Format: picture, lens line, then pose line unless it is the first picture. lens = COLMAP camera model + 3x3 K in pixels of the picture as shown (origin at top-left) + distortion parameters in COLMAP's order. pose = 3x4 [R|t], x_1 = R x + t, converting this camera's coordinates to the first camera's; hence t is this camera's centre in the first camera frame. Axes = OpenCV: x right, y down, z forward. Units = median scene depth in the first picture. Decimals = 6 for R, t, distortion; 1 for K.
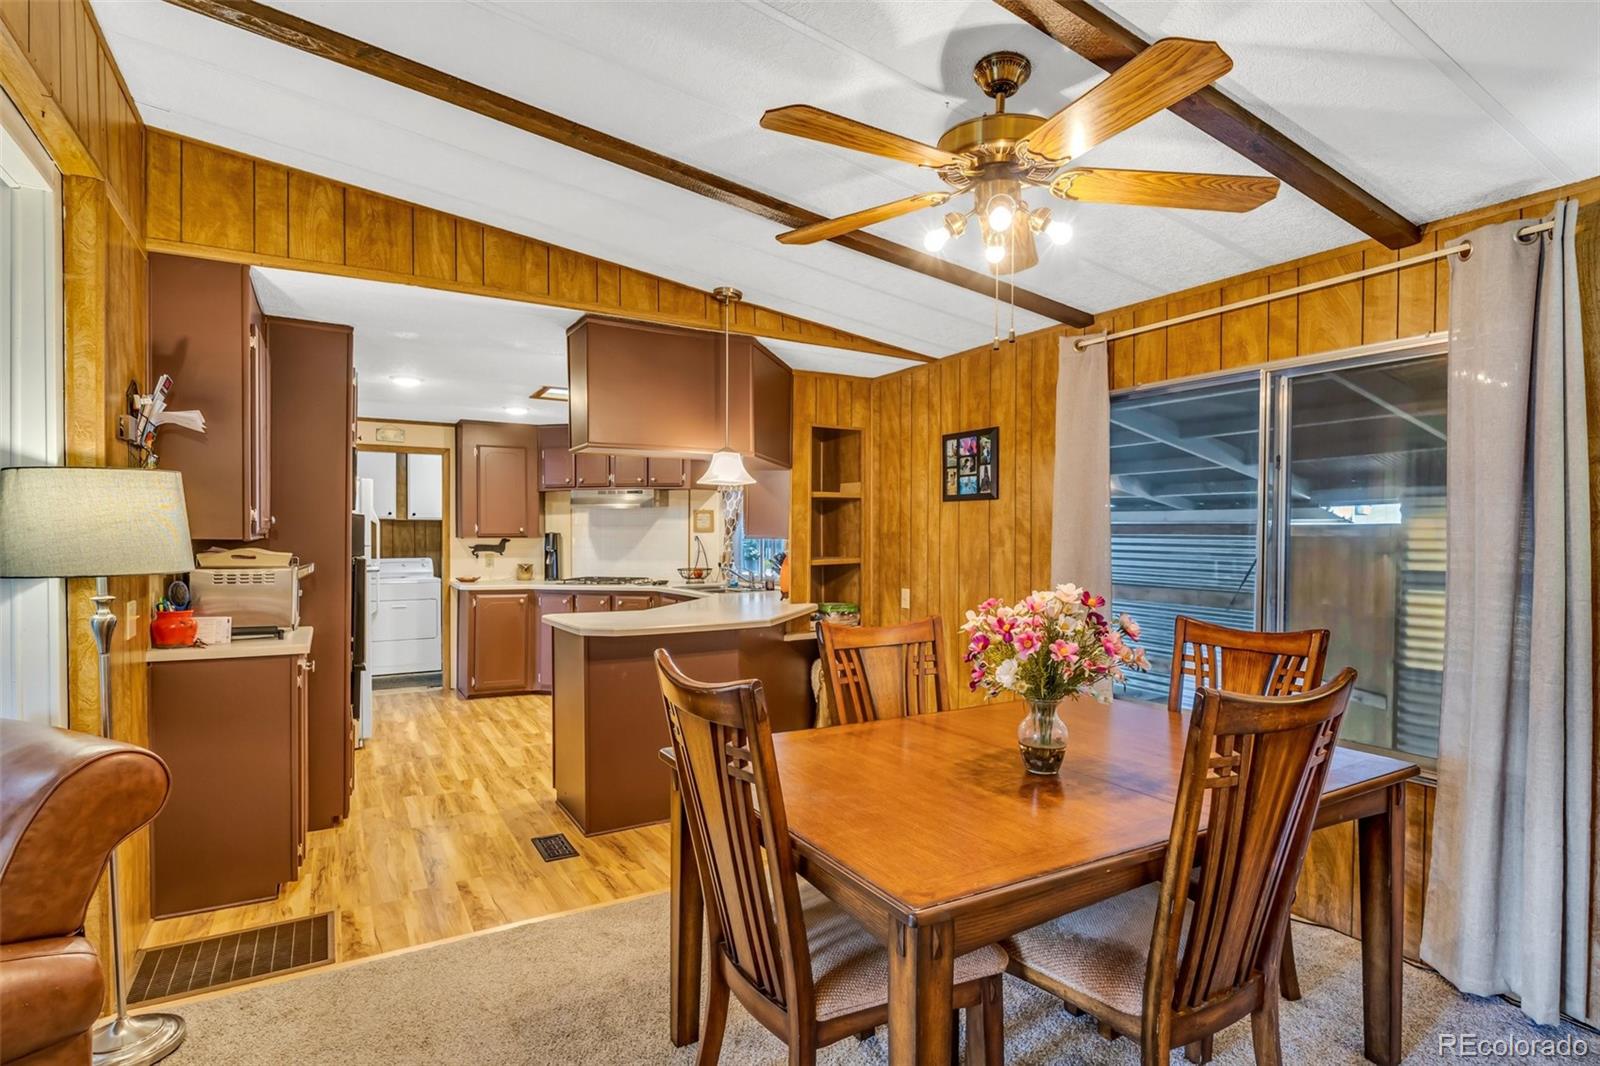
lens RADIAL K [[816.1, 0, 801.6], [0, 816.1, 550.5], [0, 0, 1]] dist [-0.000117, 0.000201]
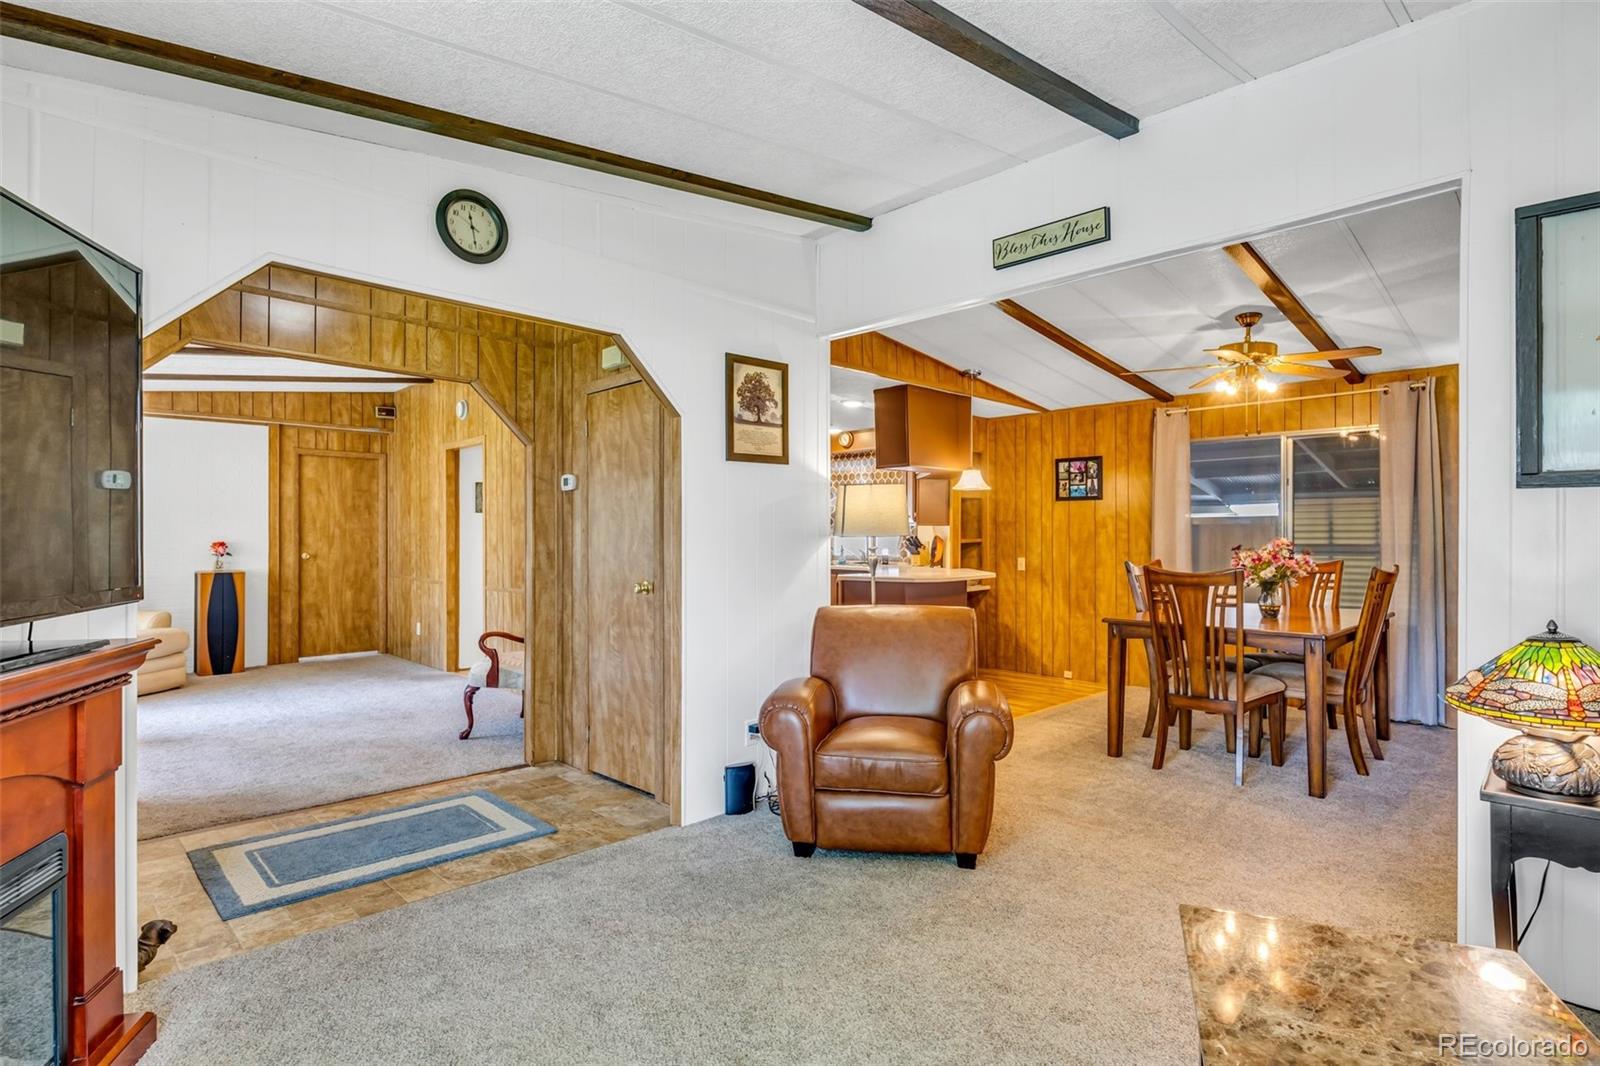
lens RADIAL K [[815.0, 0, 805.9], [0, 815.0, 535.1], [0, 0, 1]] dist [-0.002235, -0.000313]
pose [[0.967033, -0.006039, 0.254580, -0.621718], [0.010218, 0.999834, -0.015094, 0.022321], [-0.254446, 0.017198, 0.966934, -0.358582]]
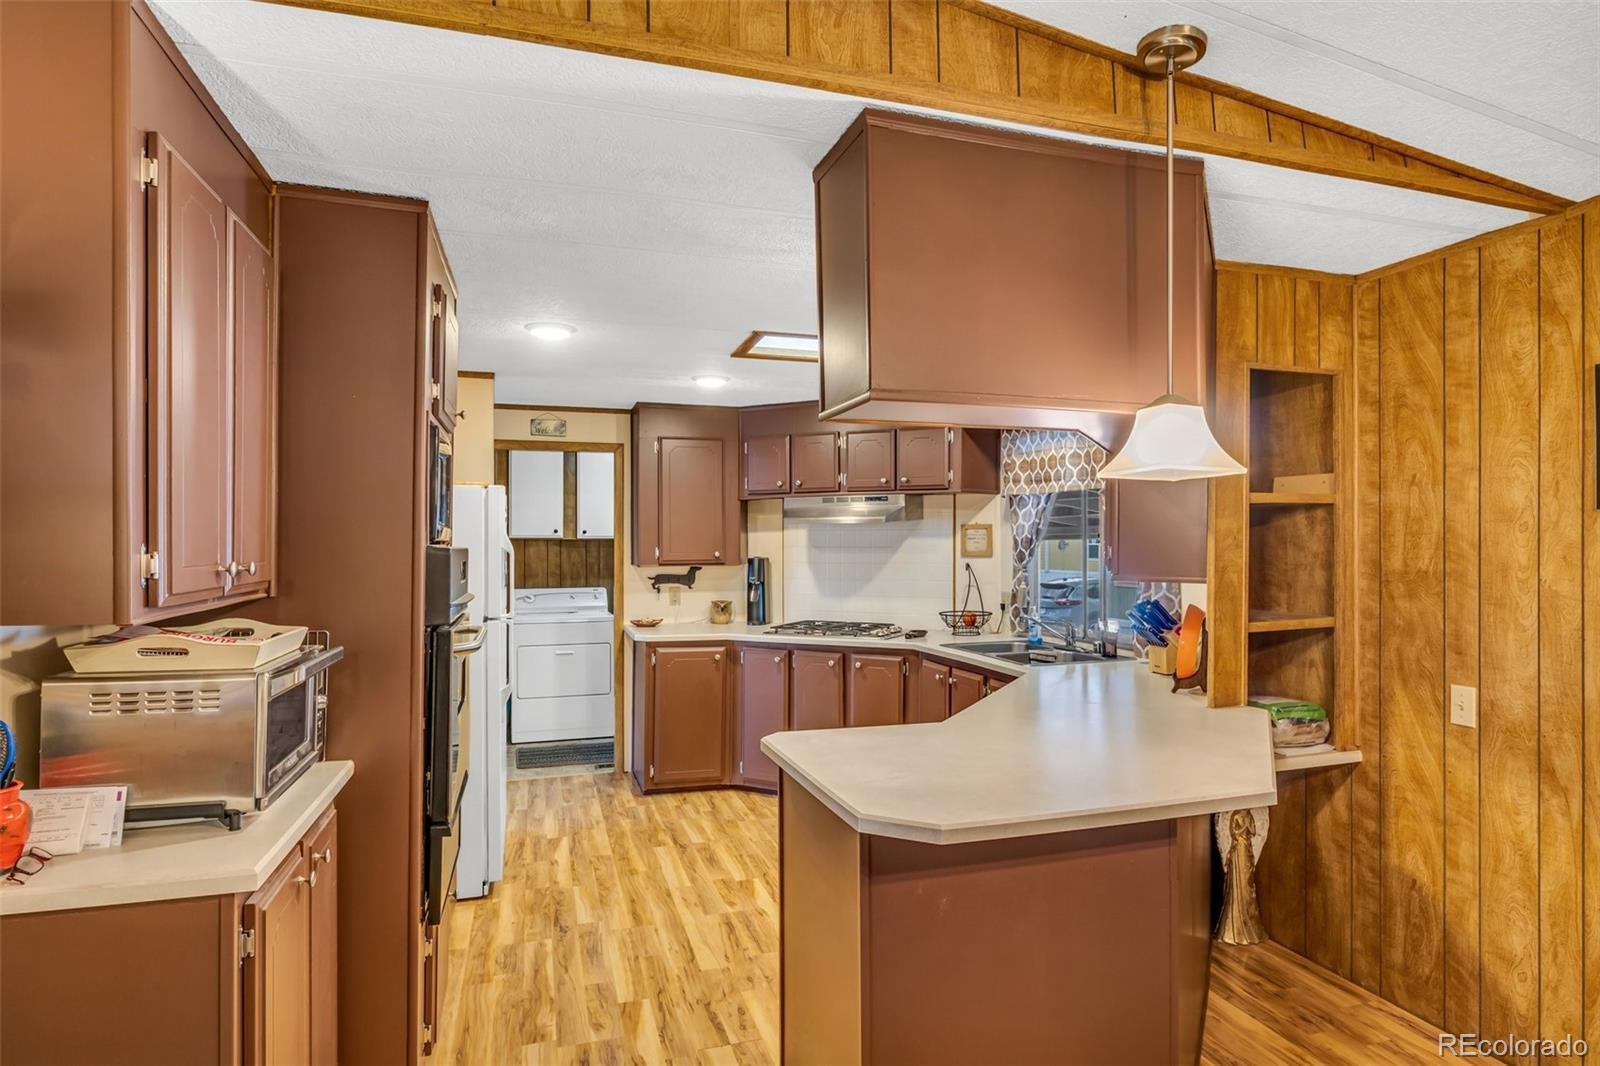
lens RADIAL K [[880.3, 0, 802.9], [0, 880.3, 546.4], [0, 0, 1]] dist [-0.002635, -0.001050]
pose [[0.974334, -0.003980, -0.225073, -0.134943], [0.000391, 0.999872, -0.015989, -0.027714], [0.225108, 0.015491, 0.974211, 0.372964]]
